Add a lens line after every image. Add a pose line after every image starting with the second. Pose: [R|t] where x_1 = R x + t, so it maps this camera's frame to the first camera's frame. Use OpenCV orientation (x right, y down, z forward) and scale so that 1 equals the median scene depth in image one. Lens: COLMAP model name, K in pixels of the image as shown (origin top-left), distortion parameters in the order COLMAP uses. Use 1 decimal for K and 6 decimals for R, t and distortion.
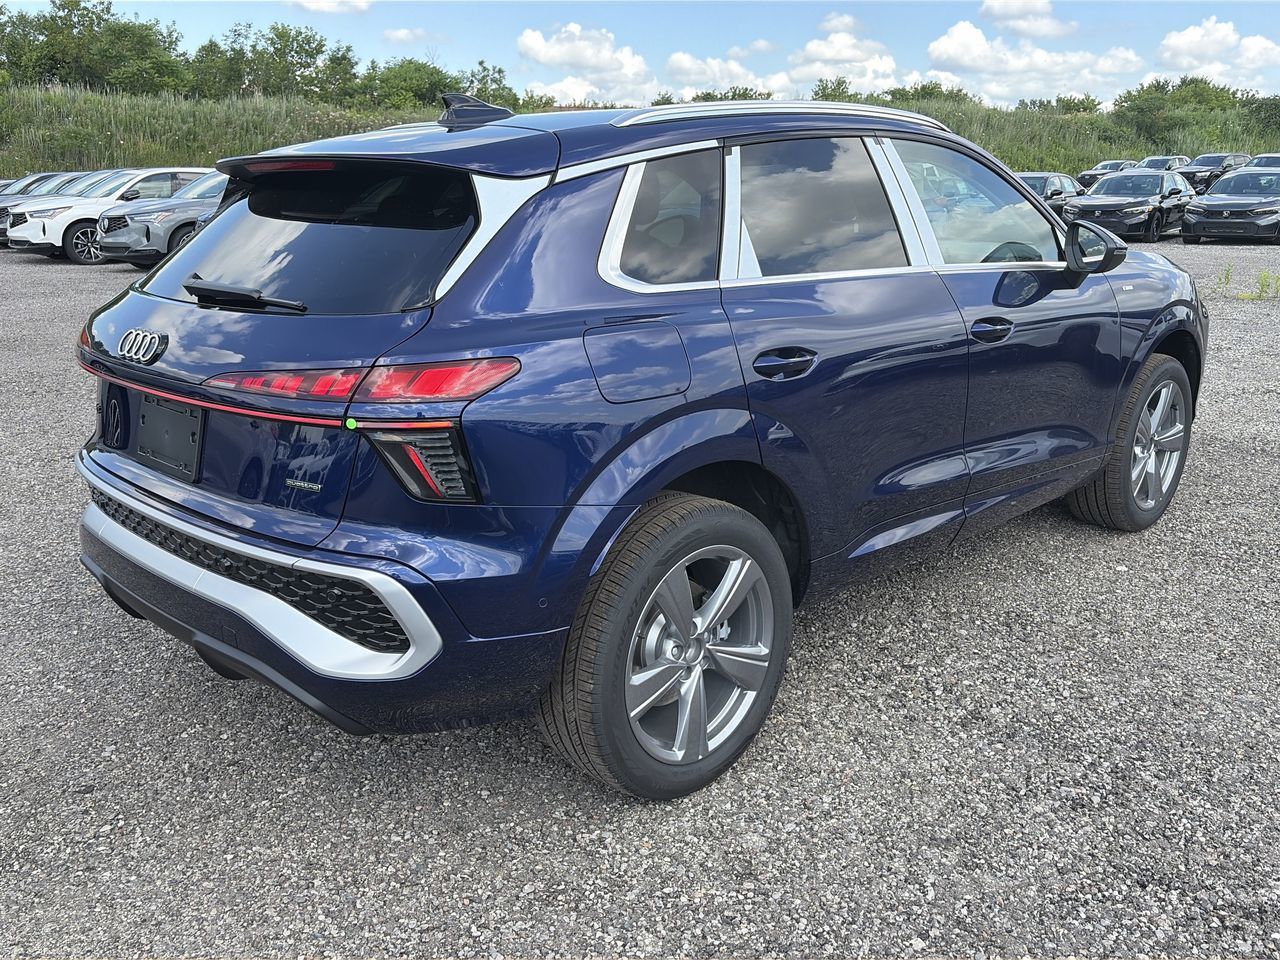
lens RADIAL K [[1083.7, 0, 640.0], [0, 1083.7, 480.0], [0, 0, 1]] dist [0.029736, -0.014844]
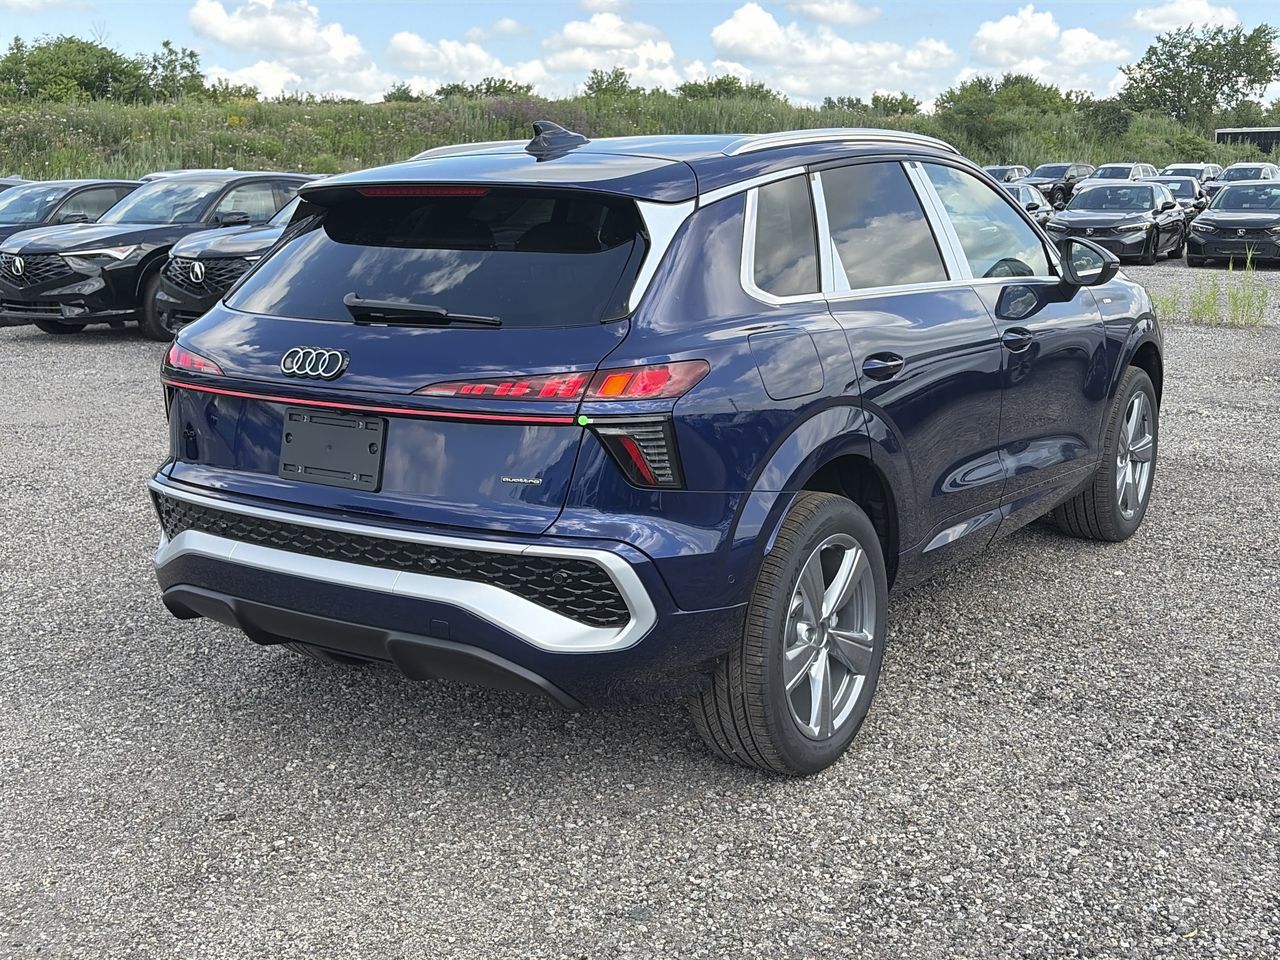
lens RADIAL K [[1527.6, 0, 530.1], [0, 1527.6, 507.8], [0, 0, 1]] dist [0.090182, -0.237291]
pose [[0.981825, -0.040312, 0.185460, -0.124786], [0.052130, 0.996878, -0.059294, 0.026341], [-0.182490, 0.067884, 0.980861, -0.109467]]
